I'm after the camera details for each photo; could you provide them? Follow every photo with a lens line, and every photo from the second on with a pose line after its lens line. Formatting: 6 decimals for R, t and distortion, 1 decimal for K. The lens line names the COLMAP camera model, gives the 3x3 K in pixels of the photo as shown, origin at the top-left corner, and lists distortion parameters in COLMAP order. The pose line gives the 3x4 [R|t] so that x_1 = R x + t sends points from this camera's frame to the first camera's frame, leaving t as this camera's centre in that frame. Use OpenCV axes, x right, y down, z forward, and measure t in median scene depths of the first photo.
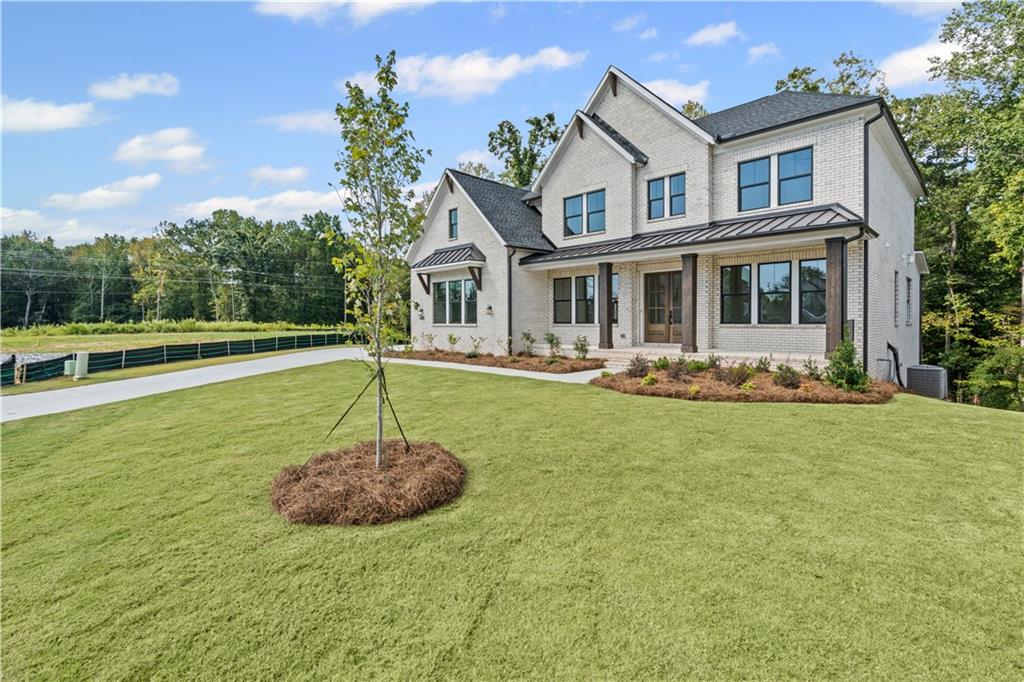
lens RADIAL K [[465.5, 0, 510.2], [0, 465.5, 333.6], [0, 0, 1]] dist [-0.001933, 0.000602]
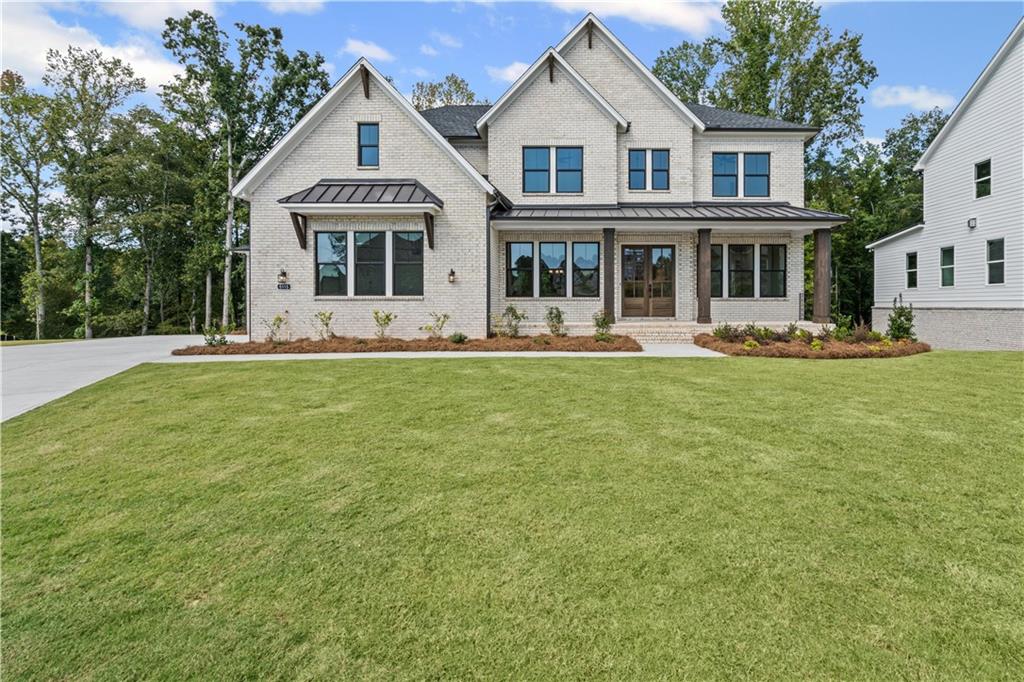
lens RADIAL K [[464.6, 0, 512.0], [0, 464.6, 306.2], [0, 0, 1]] dist [0.001614, 0.000577]
pose [[0.708934, -0.010451, 0.705197, -0.529678], [0.010708, 0.999934, 0.004055, -0.007717], [-0.705193, 0.004677, 0.709000, 0.459974]]
